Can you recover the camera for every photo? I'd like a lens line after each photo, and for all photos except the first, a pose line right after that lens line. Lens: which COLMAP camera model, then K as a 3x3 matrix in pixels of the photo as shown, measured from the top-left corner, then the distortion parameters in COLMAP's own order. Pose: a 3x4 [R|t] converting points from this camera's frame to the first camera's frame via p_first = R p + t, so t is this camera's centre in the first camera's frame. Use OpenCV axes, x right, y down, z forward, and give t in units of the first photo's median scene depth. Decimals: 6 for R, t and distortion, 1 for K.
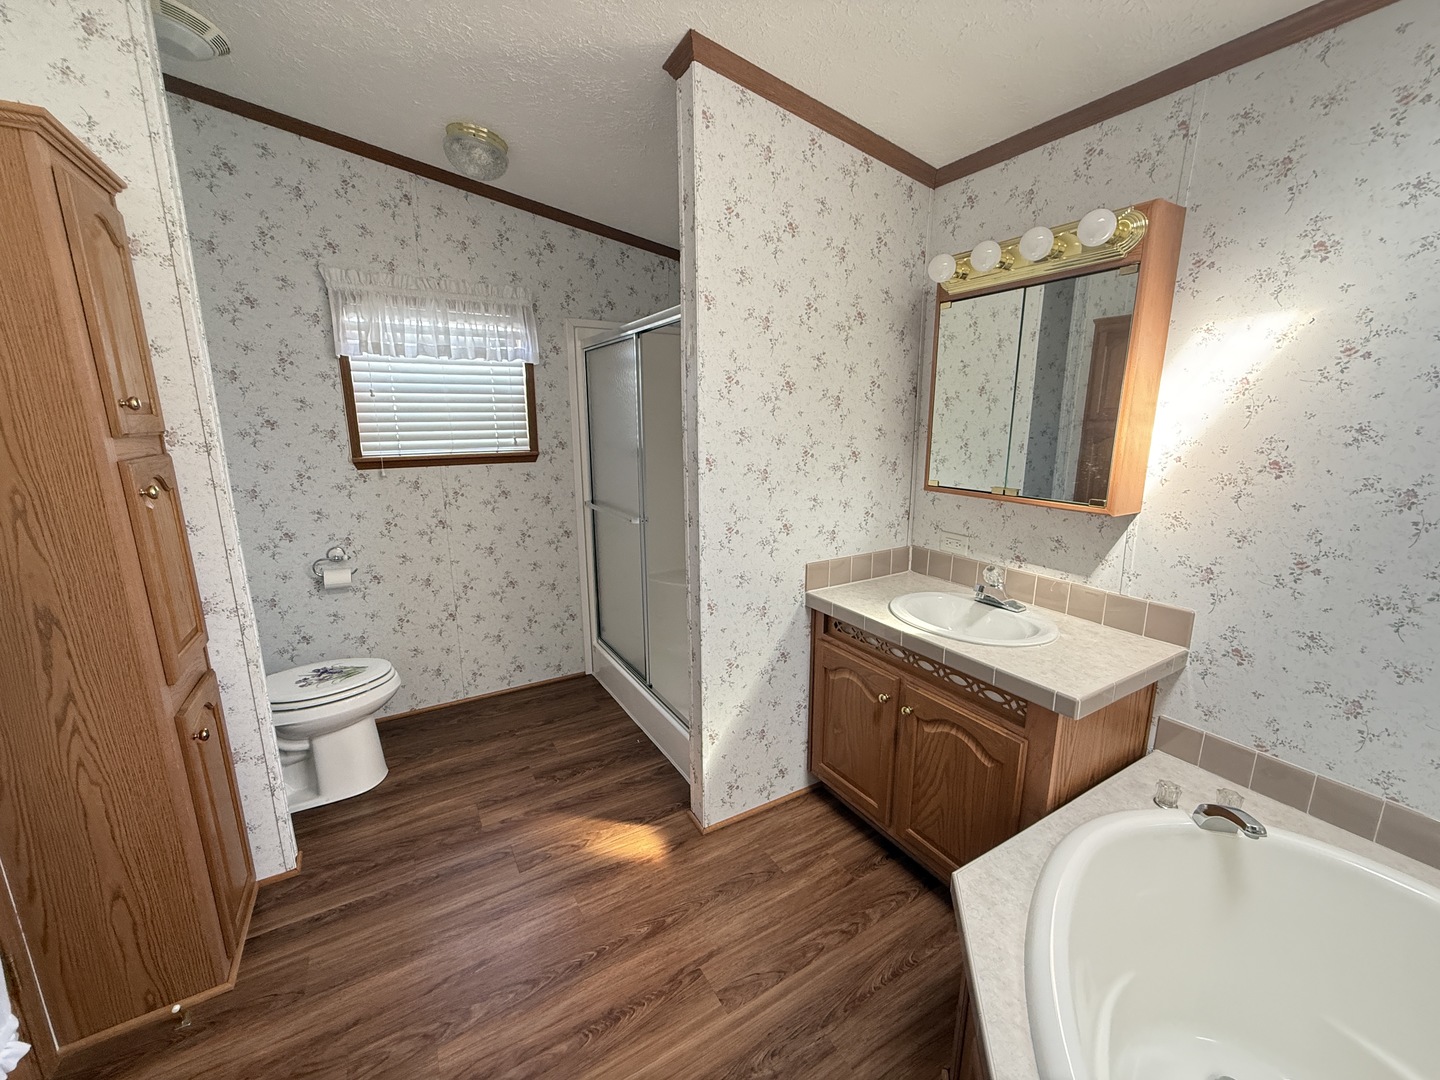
lens RADIAL K [[571.5, 0, 716.5], [0, 571.5, 537.6], [0, 0, 1]] dist [-0.000598, 0.000221]
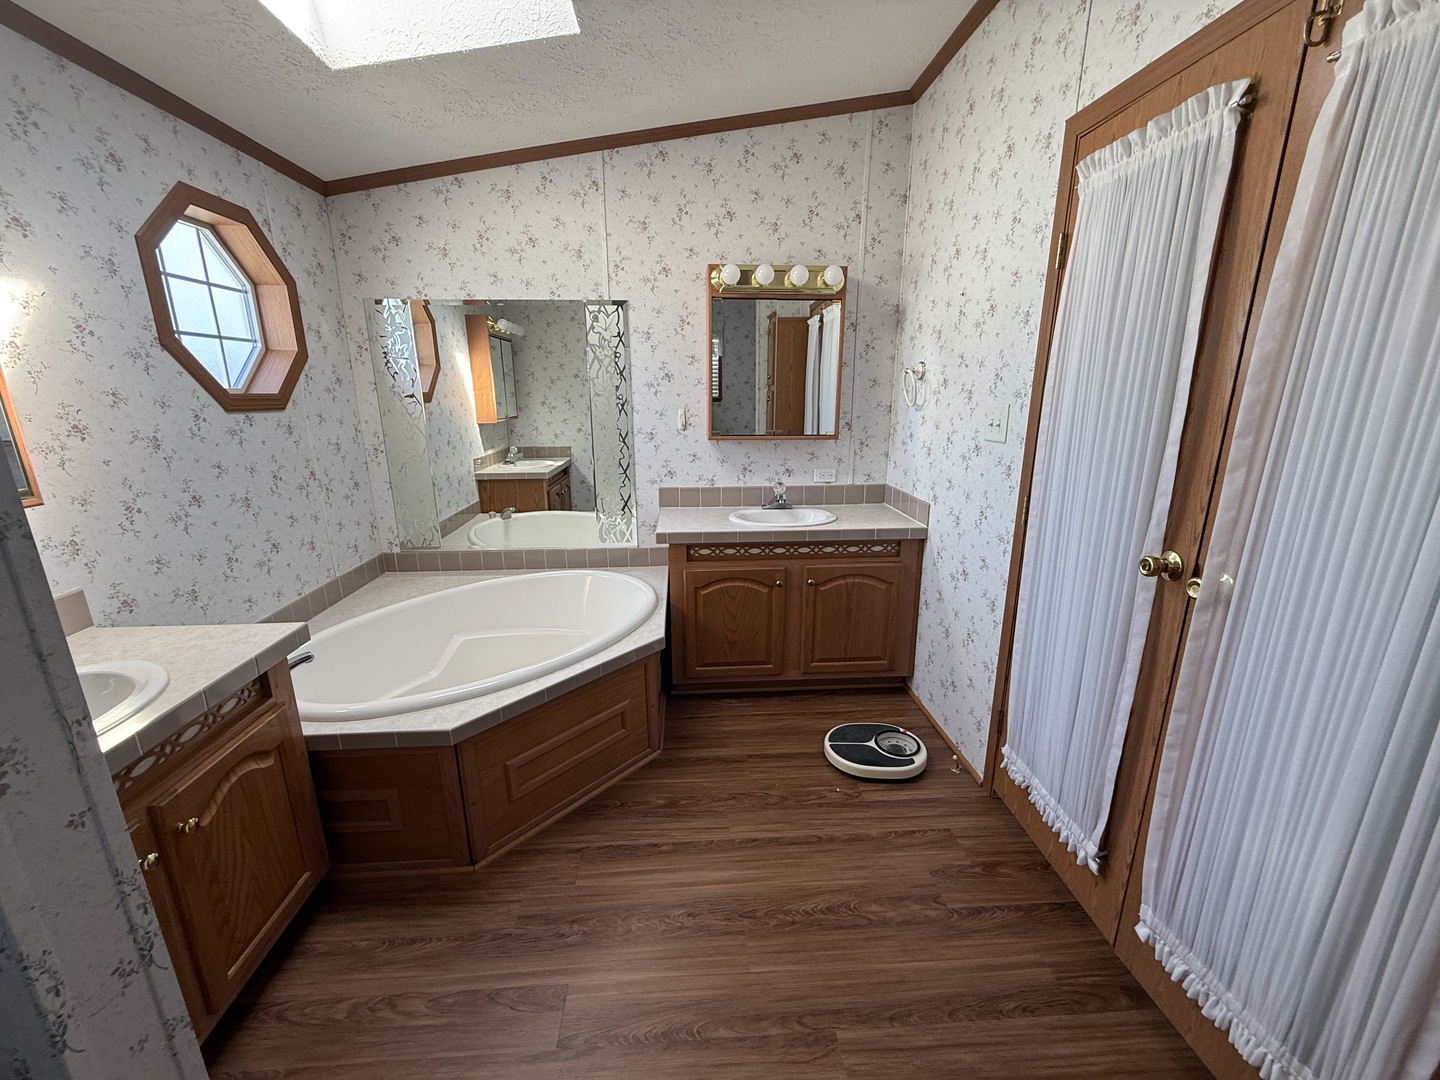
lens RADIAL K [[571.5, 0, 718.8], [0, 571.5, 538.9], [0, 0, 1]] dist [-0.000598, 0.000221]
pose [[-0.889997, -0.104941, 0.443725, -0.552510], [0.105892, 0.898978, 0.425001, -0.247658], [-0.443499, 0.425237, -0.788975, 1.289126]]
